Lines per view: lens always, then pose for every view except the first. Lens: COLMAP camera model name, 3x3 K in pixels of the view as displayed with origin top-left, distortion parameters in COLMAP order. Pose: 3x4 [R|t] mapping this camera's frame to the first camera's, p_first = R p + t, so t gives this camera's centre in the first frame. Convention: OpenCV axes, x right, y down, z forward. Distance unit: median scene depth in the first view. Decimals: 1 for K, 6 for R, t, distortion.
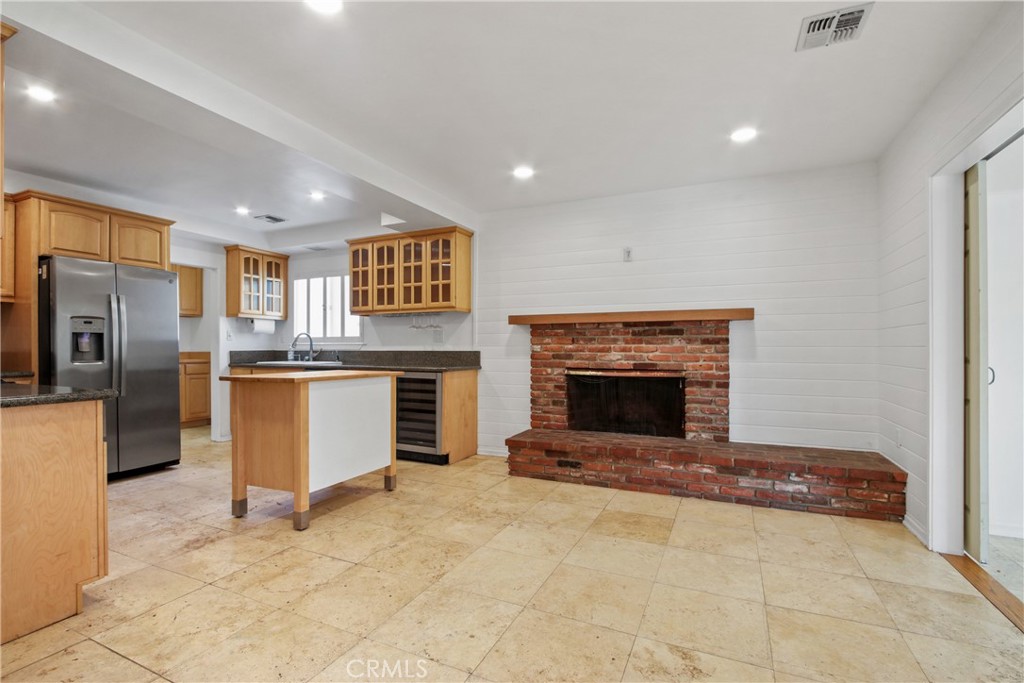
lens RADIAL K [[471.7, 0, 508.3], [0, 471.7, 343.9], [0, 0, 1]] dist [-0.016174, 0.001930]
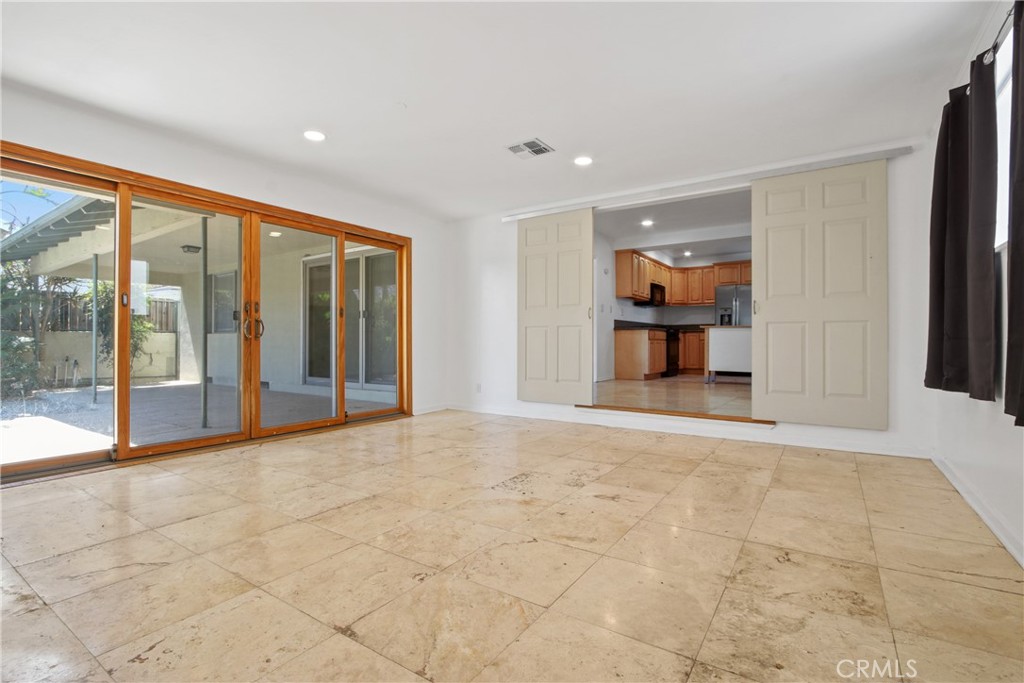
lens RADIAL K [[471.7, 0, 512.9], [0, 471.7, 336.1], [0, 0, 1]] dist [-0.016174, 0.001930]
pose [[-0.152628, -0.012089, -0.988210, 1.613048], [0.007298, 0.999884, -0.013359, 0.106558], [0.988257, -0.009251, -0.152522, 0.221117]]
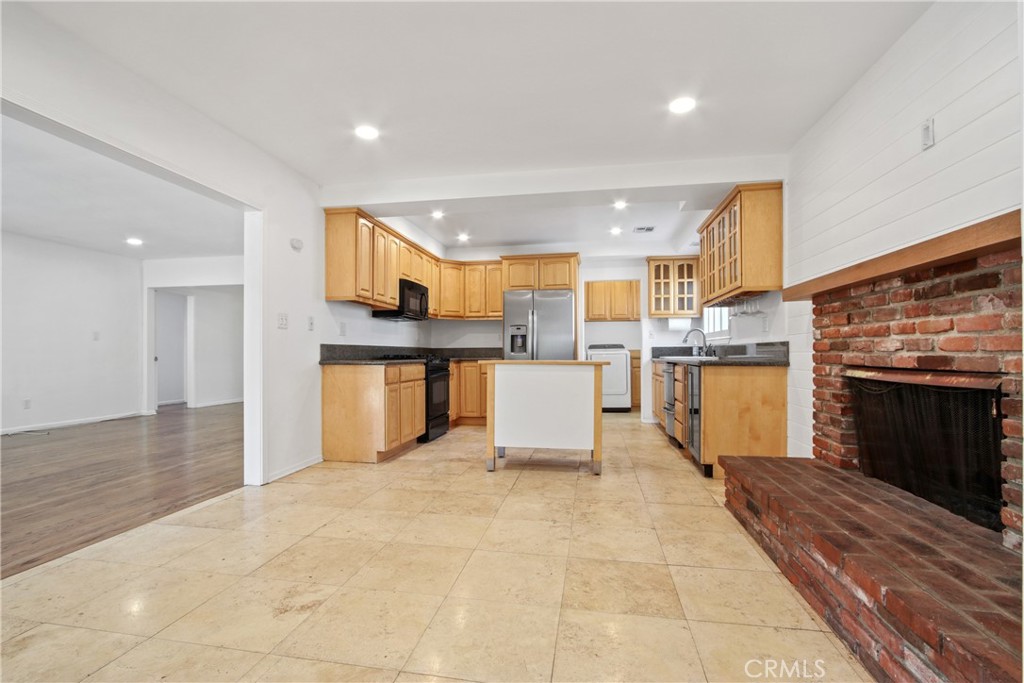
lens RADIAL K [[471.7, 0, 506.7], [0, 471.7, 347.4], [0, 0, 1]] dist [-0.016174, 0.001930]
pose [[0.262976, -0.011890, -0.964729, 0.623960], [0.009951, 0.999904, -0.009611, 0.032086], [0.964751, -0.007073, 0.263069, 0.468536]]
